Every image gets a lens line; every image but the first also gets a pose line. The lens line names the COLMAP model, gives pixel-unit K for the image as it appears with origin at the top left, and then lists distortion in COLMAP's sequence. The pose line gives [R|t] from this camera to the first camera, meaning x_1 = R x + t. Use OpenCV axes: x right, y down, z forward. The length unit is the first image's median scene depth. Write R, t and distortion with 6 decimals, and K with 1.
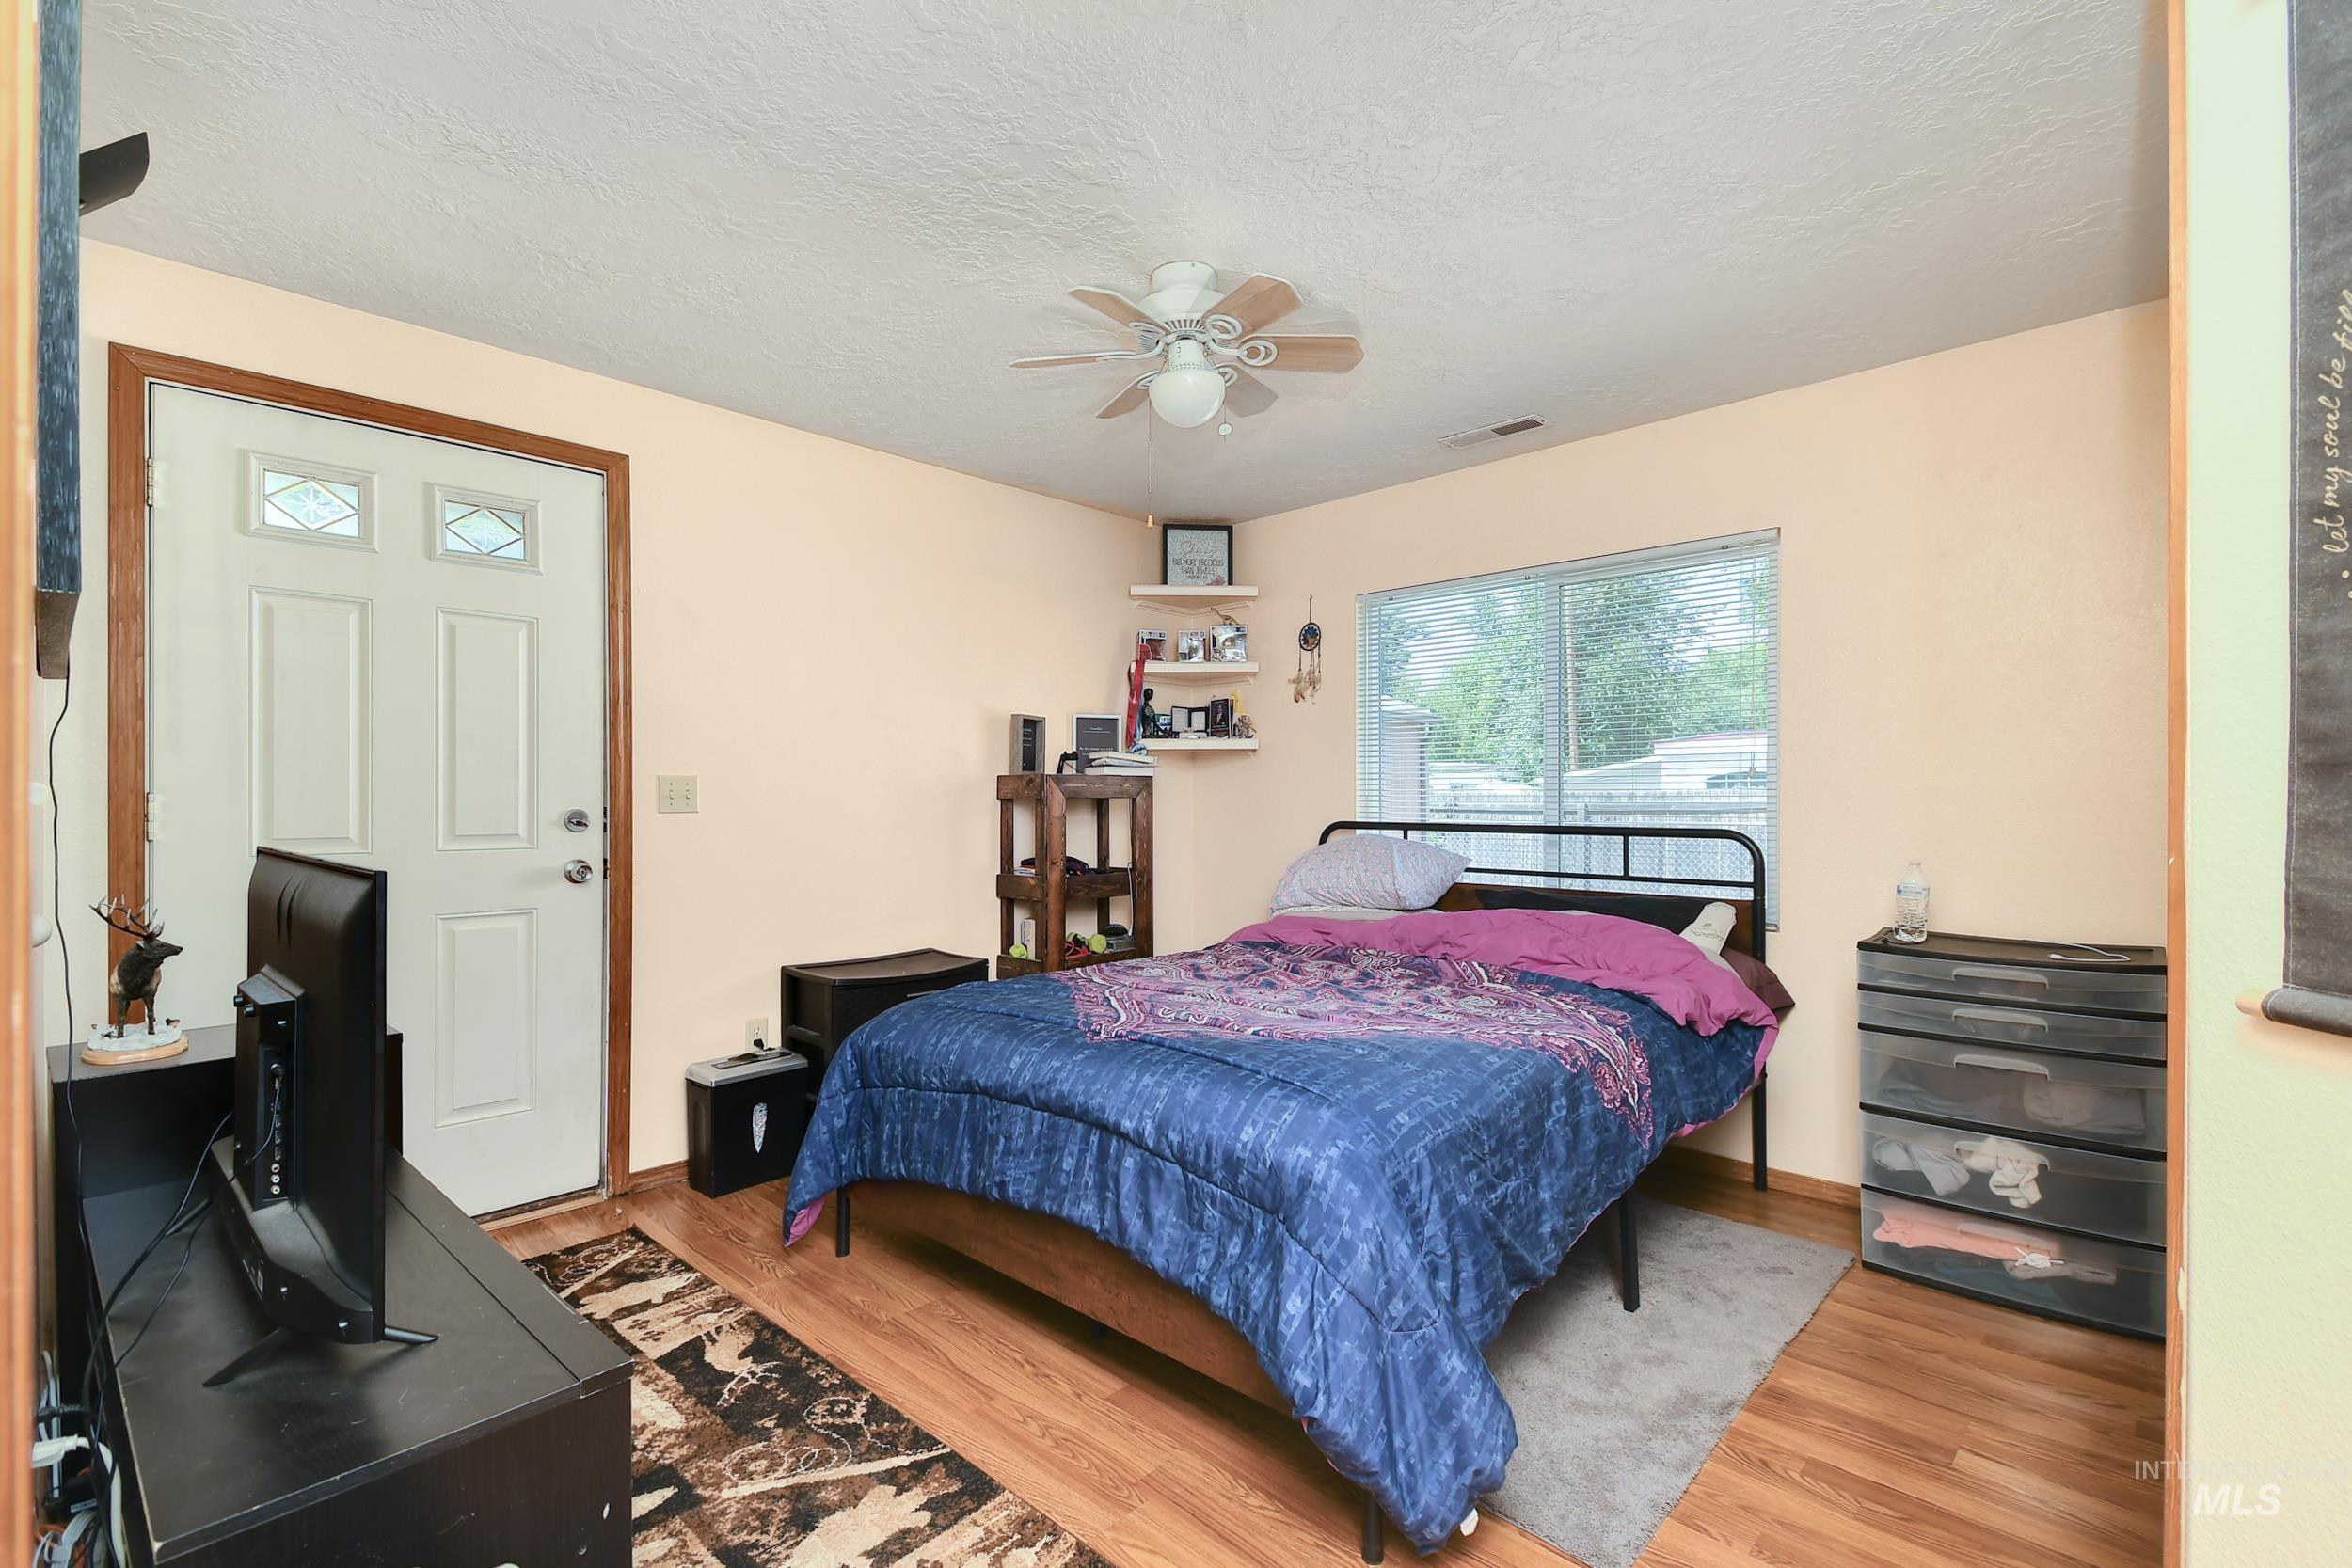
lens RADIAL K [[1079.9, 0, 1176.0], [0, 1079.9, 784.0], [0, 0, 1]] dist [0.017223, -0.021963]
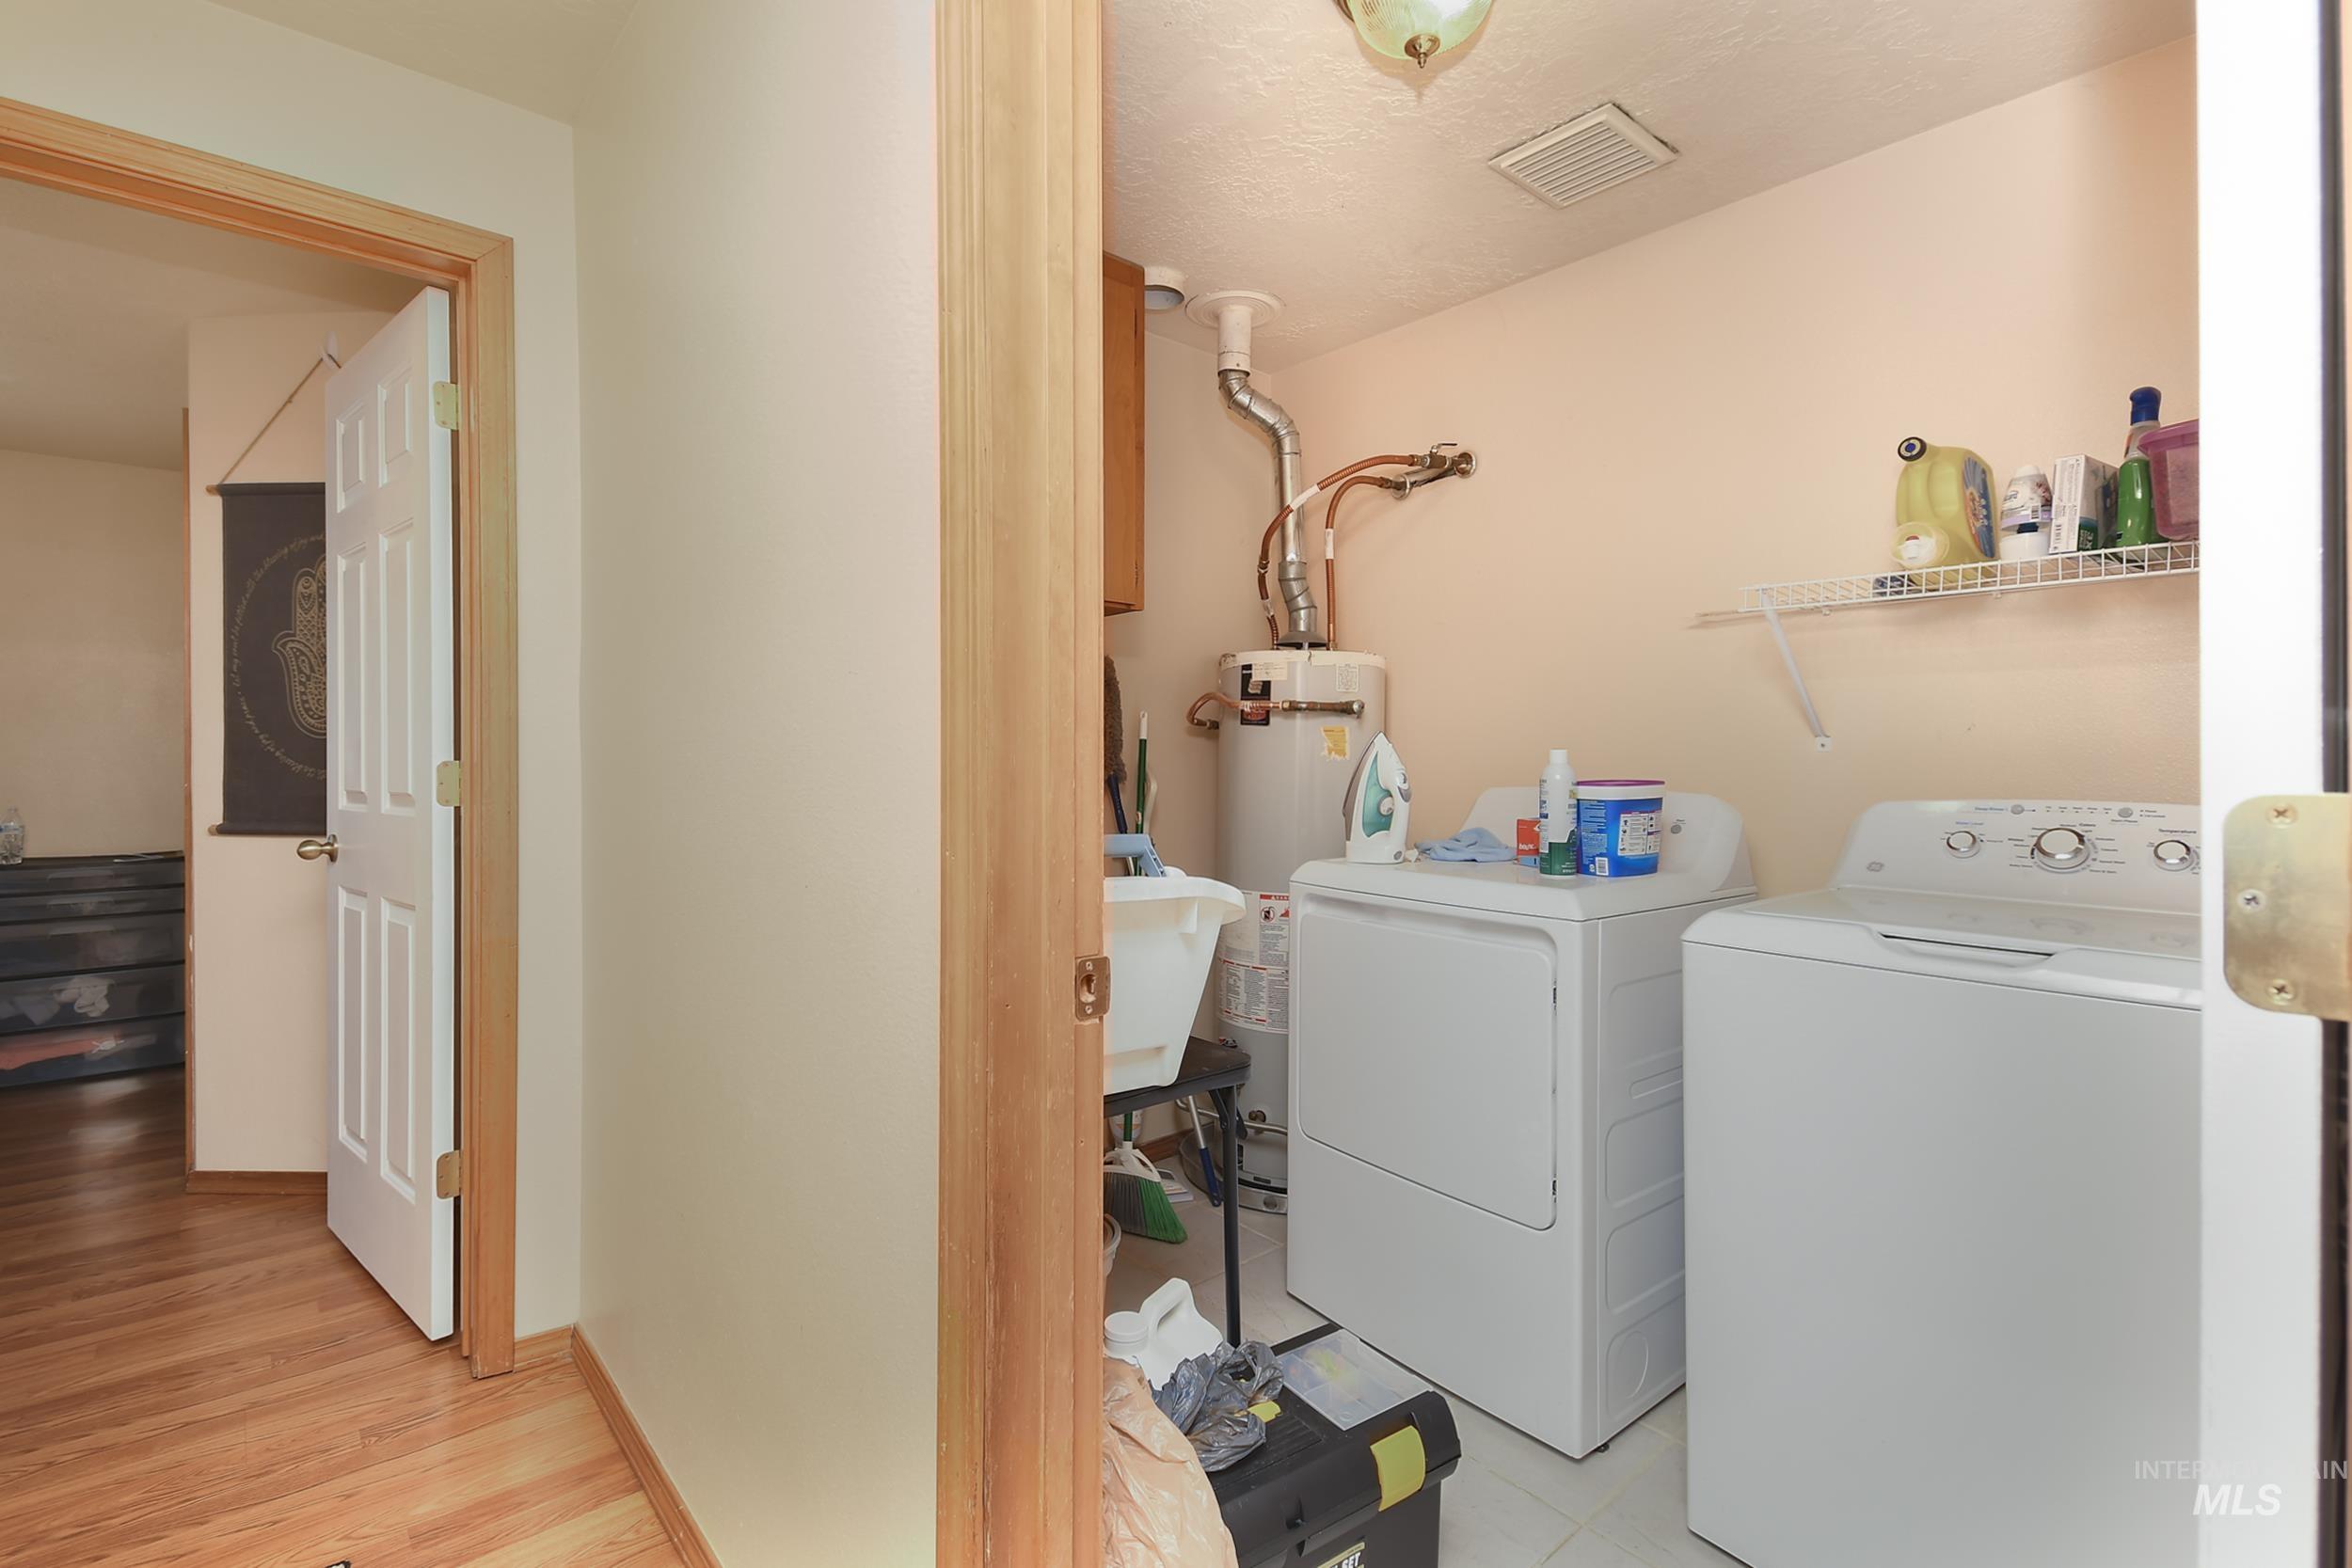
lens RADIAL K [[1079.9, 0, 1176.0], [0, 1079.9, 784.0], [0, 0, 1]] dist [0.017223, -0.021963]
pose [[0.092896, 0.005305, 0.995662, -0.619487], [-0.013672, 0.999898, -0.004052, 0.030177], [-0.995582, -0.013236, 0.092959, -0.697673]]
